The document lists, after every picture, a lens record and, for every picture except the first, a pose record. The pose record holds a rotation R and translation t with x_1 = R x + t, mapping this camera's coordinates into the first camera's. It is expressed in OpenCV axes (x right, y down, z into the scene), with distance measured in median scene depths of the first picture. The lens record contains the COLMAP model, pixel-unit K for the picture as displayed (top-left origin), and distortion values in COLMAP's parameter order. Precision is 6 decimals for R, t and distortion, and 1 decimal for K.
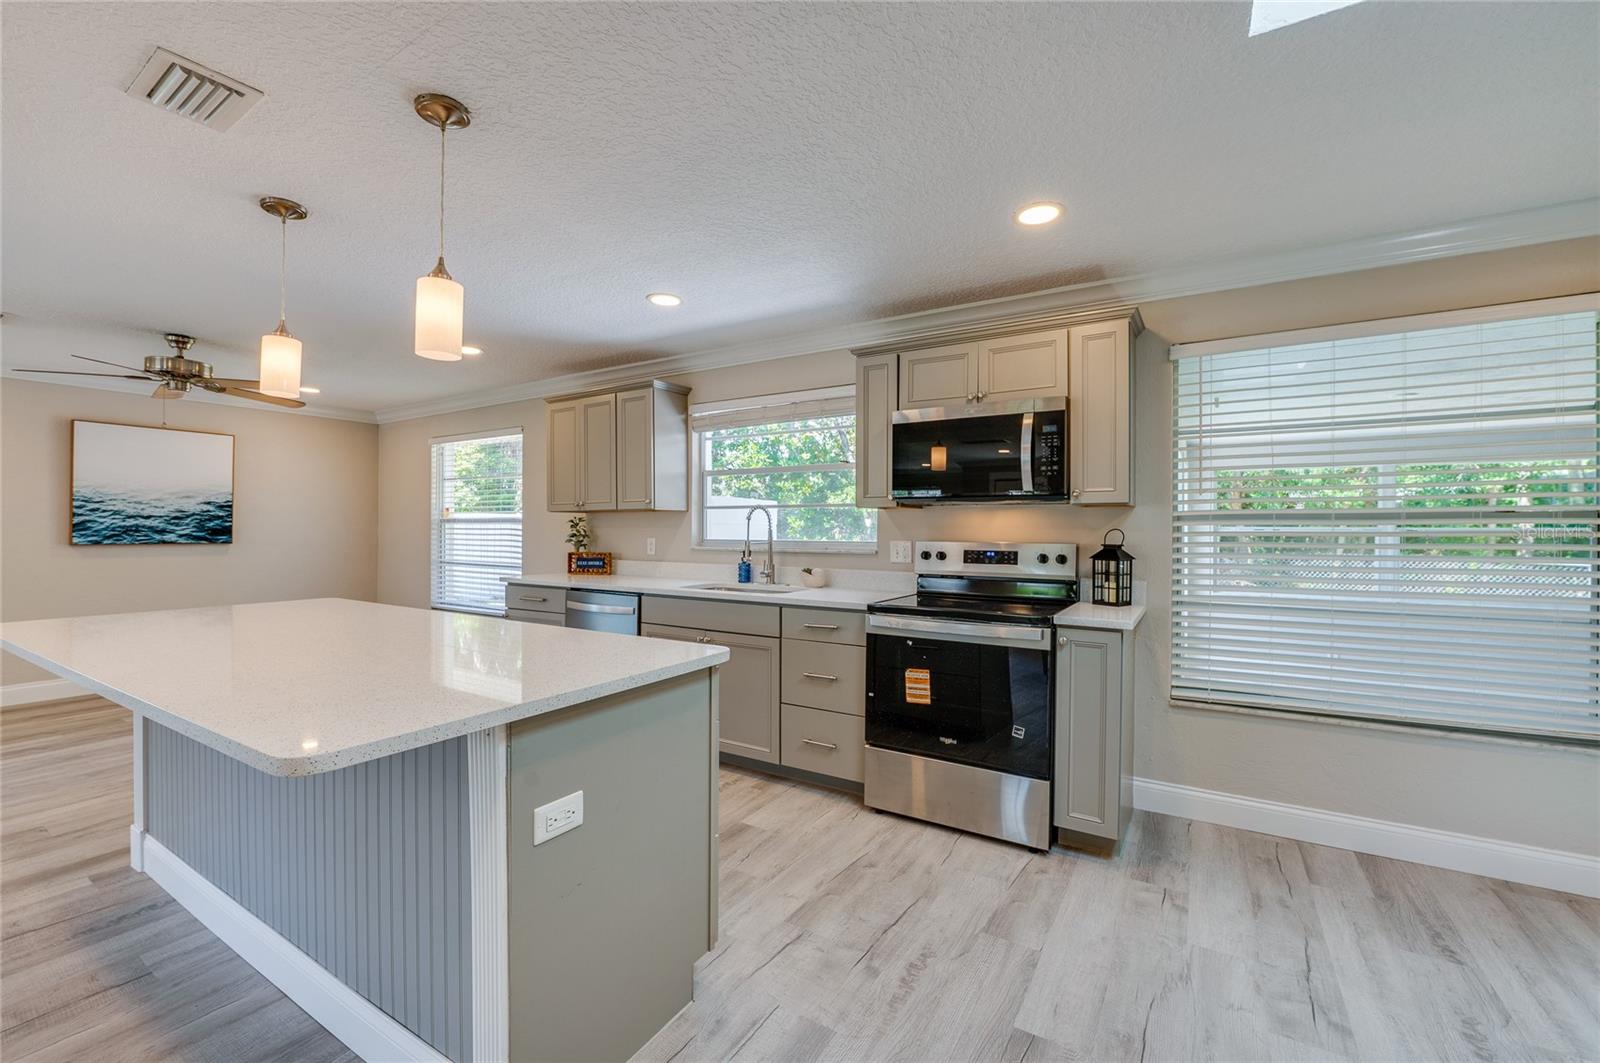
lens RADIAL K [[645.8, 0, 804.9], [0, 645.8, 529.0], [0, 0, 1]] dist [-0.018211, 0.001010]
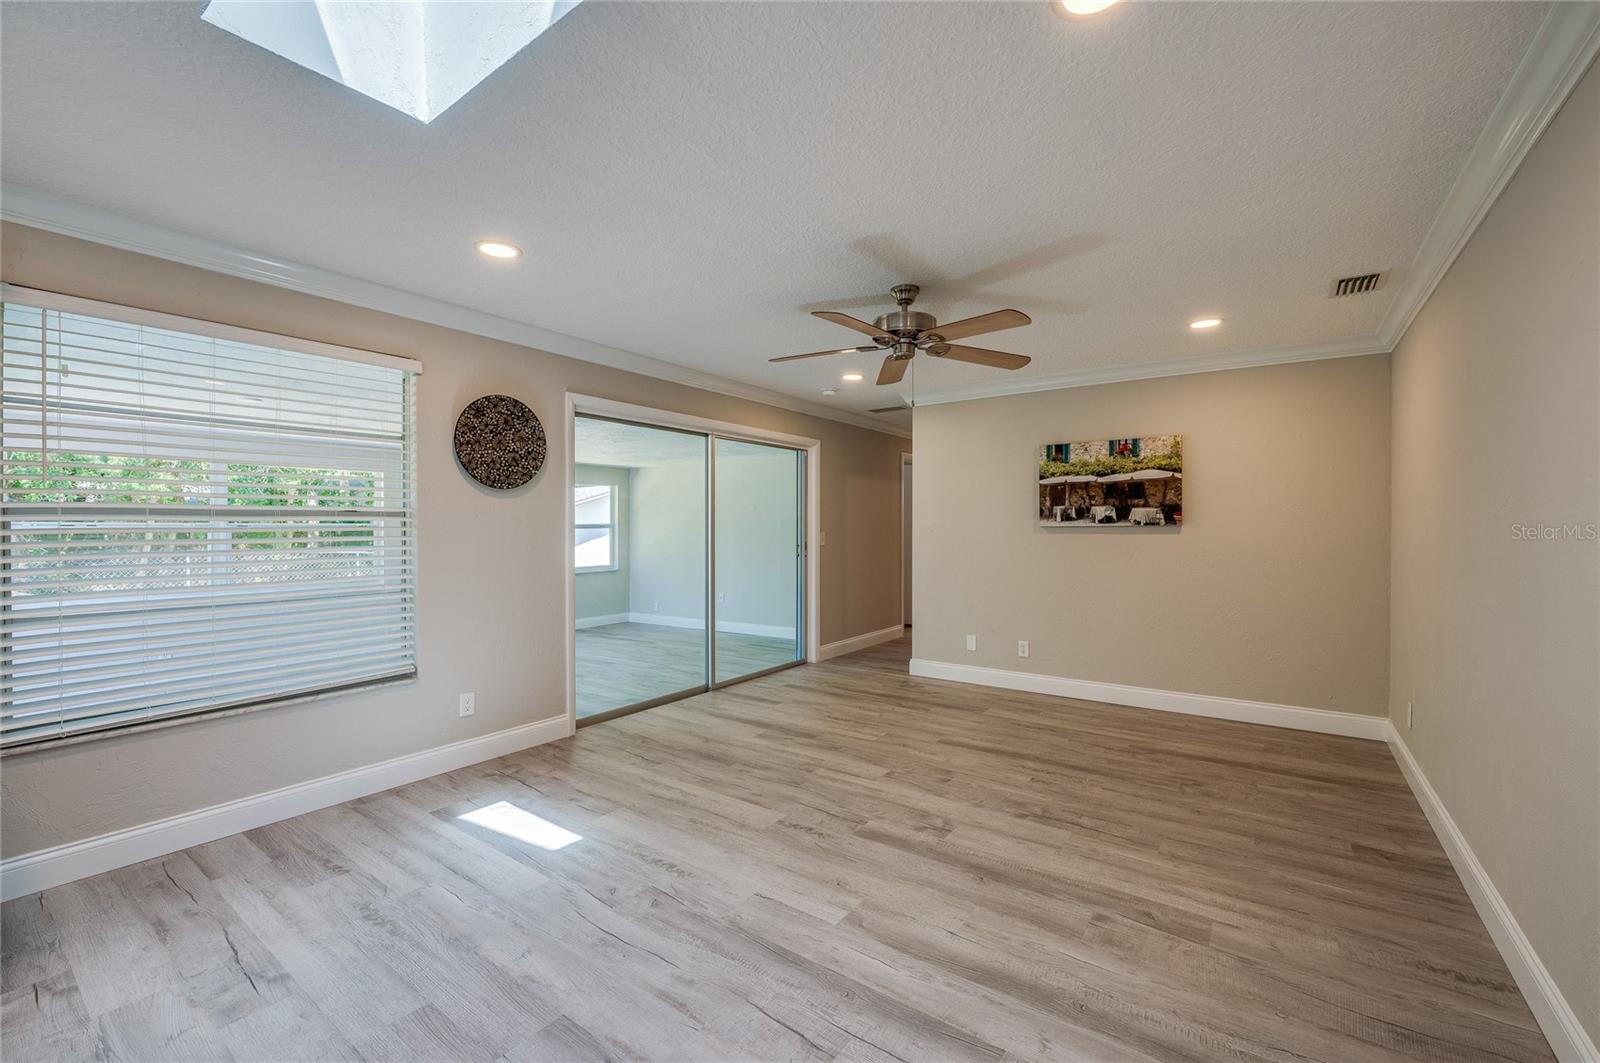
lens RADIAL K [[645.8, 0, 787.4], [0, 645.8, 527.8], [0, 0, 1]] dist [-0.018211, 0.001010]
pose [[0.087247, -0.005090, 0.996174, -0.115183], [0.000306, 0.999987, 0.005082, -0.000635], [-0.996187, -0.000138, 0.087247, 0.012773]]
